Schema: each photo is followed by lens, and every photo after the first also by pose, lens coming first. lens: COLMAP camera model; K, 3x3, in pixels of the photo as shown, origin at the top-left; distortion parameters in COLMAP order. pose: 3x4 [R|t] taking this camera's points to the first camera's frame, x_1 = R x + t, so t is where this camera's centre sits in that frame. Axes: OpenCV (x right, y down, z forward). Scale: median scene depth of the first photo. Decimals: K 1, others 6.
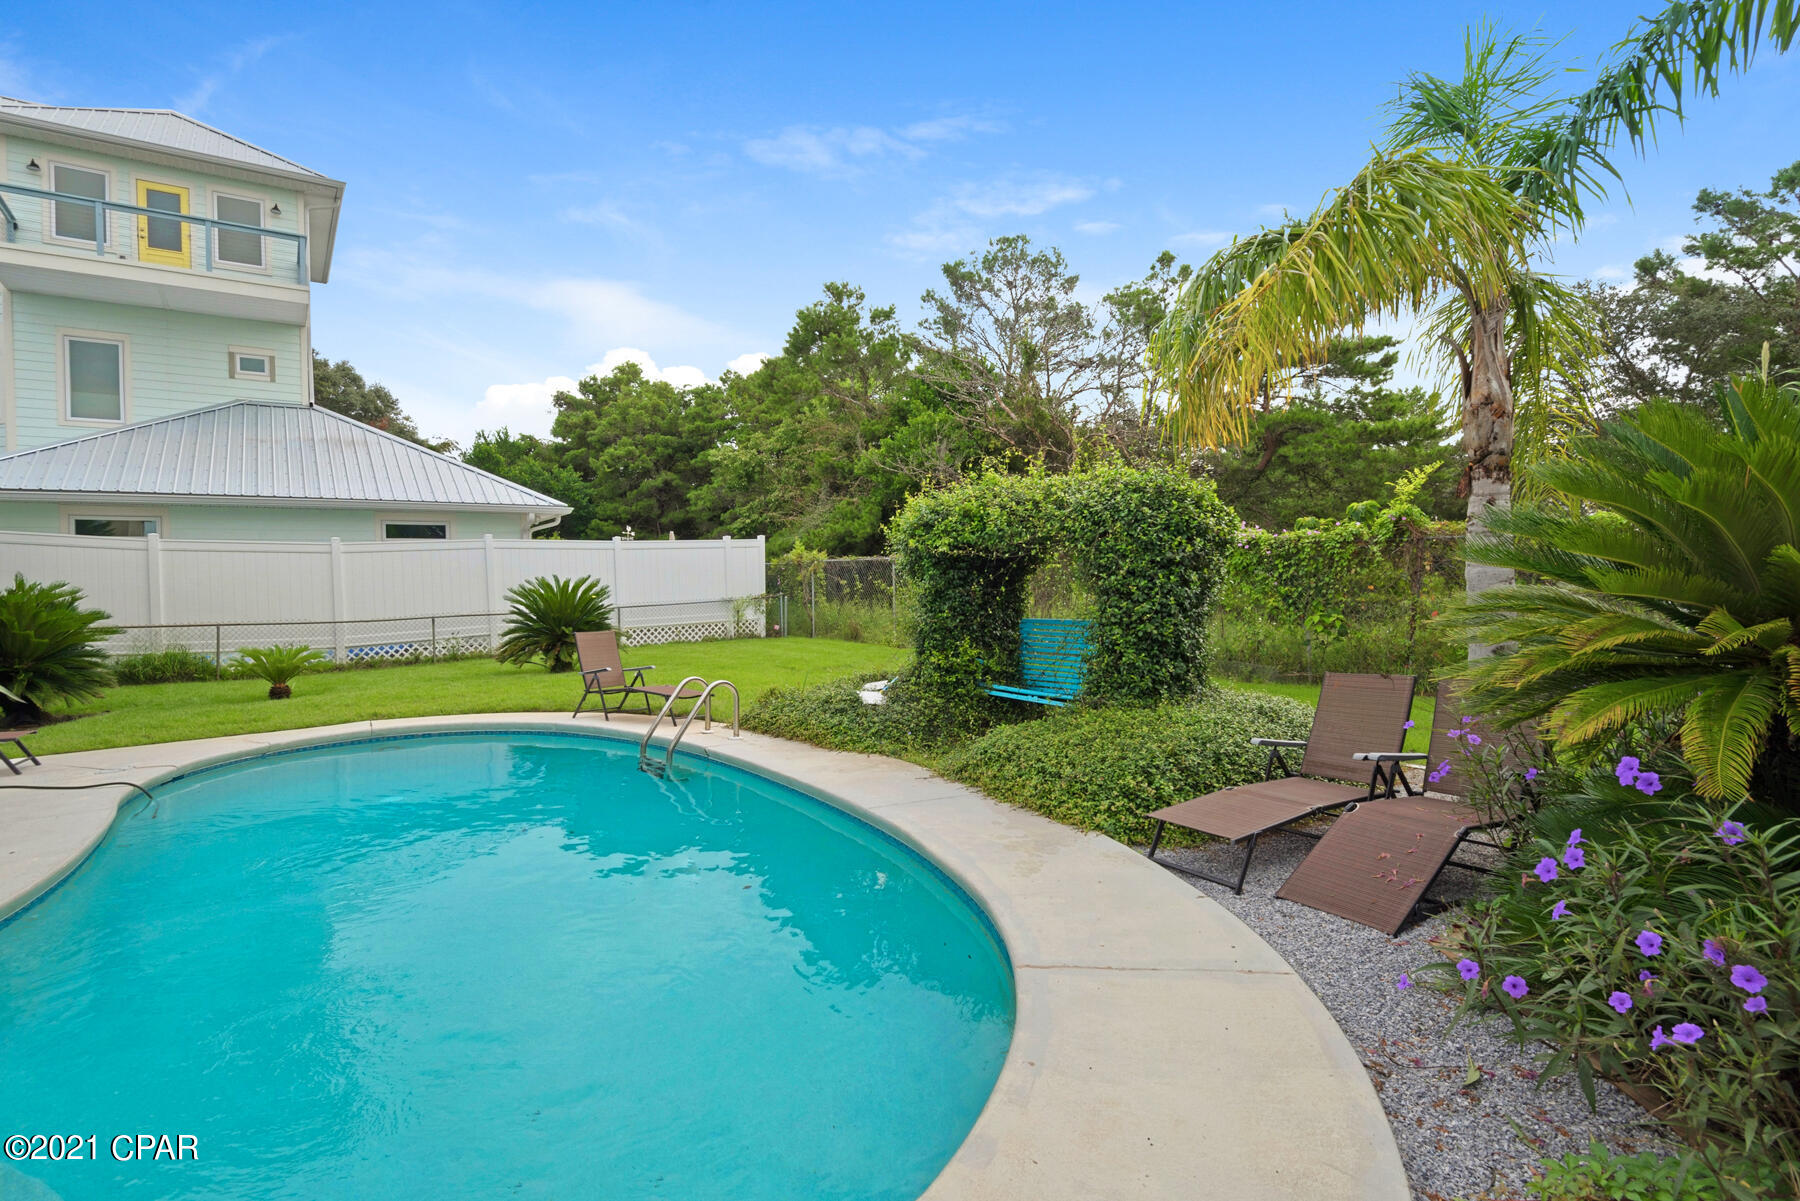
lens RADIAL K [[856.8, 0, 908.7], [0, 856.8, 588.3], [0, 0, 1]] dist [0.025768, -0.008063]
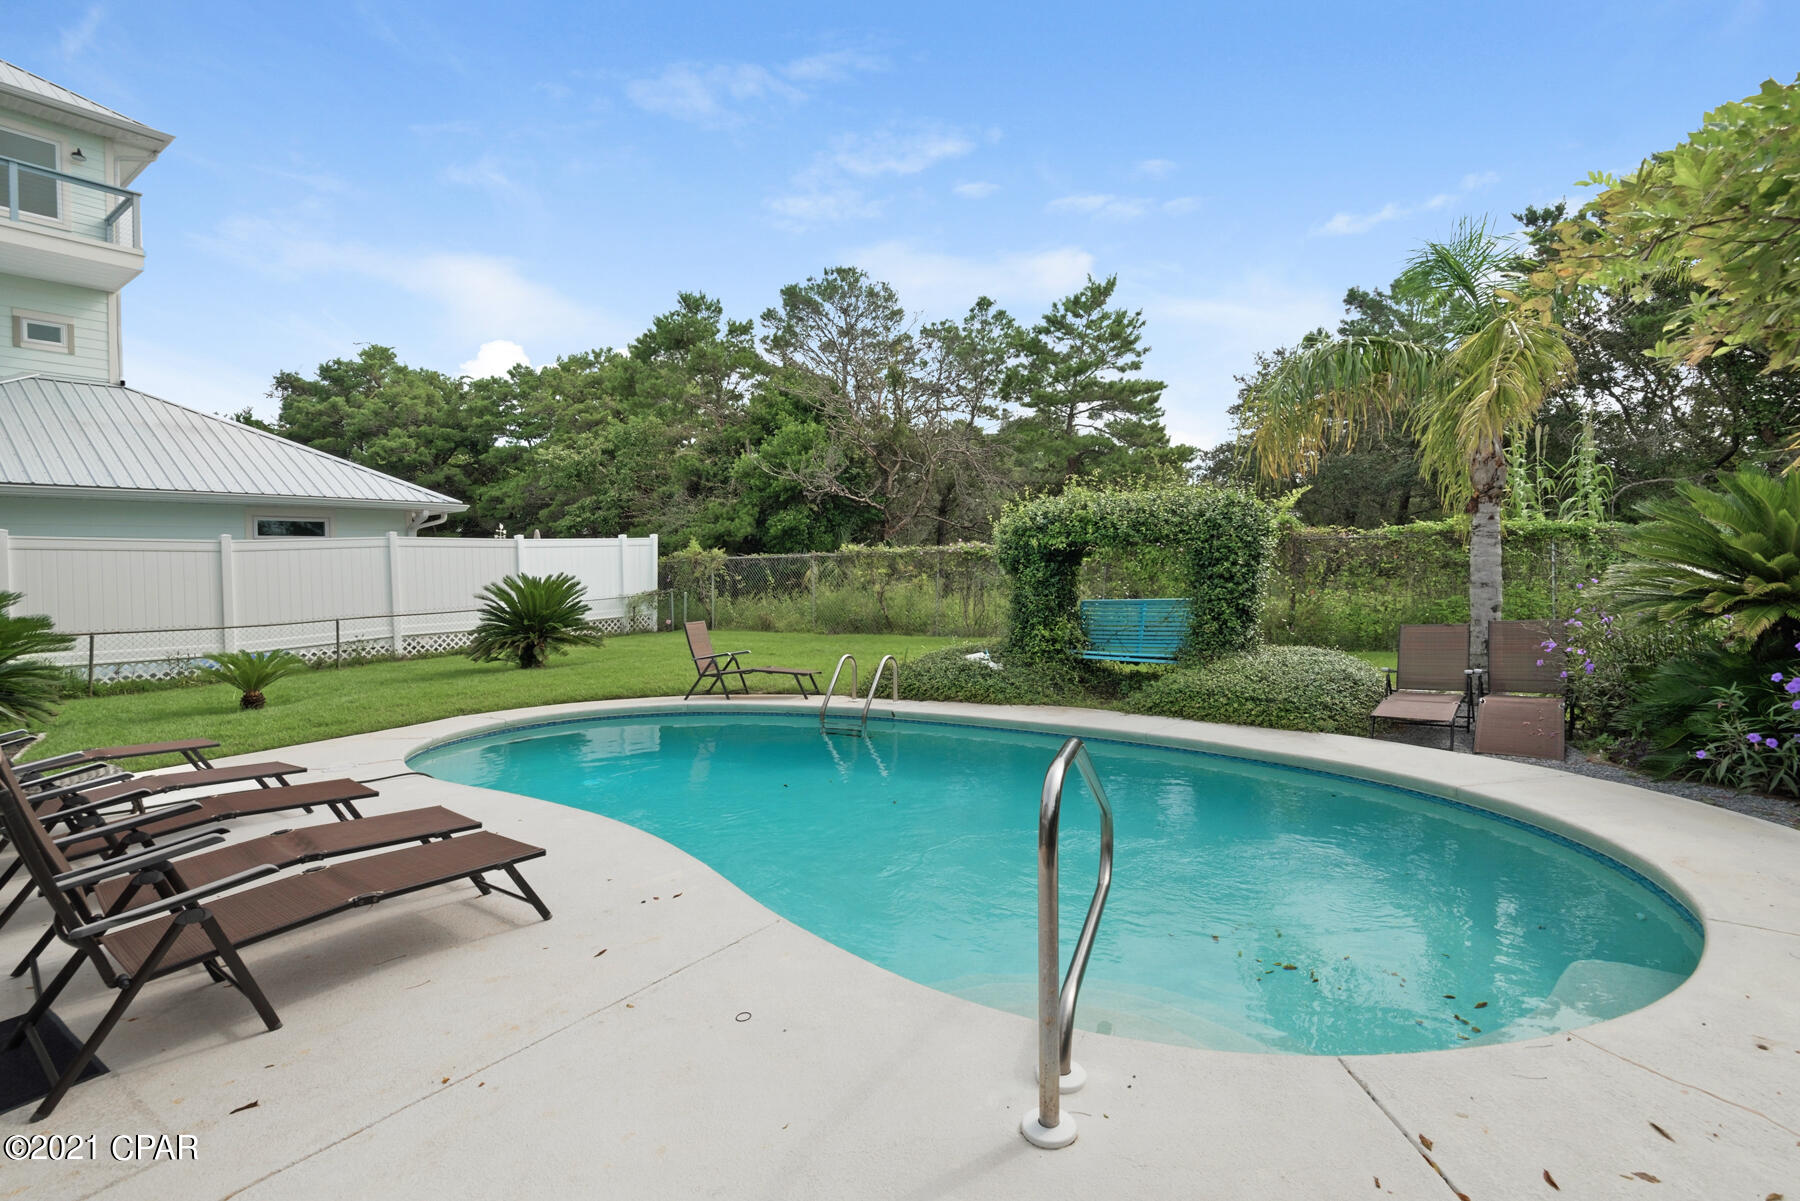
lens RADIAL K [[807.5, 0, 897.5], [0, 807.5, 591.7], [0, 0, 1]] dist [0.006123, -0.002650]
pose [[0.947289, -0.017249, 0.319915, -0.205773], [0.014732, 0.999839, 0.010286, 0.002534], [-0.320041, -0.005031, 0.947390, -0.025640]]
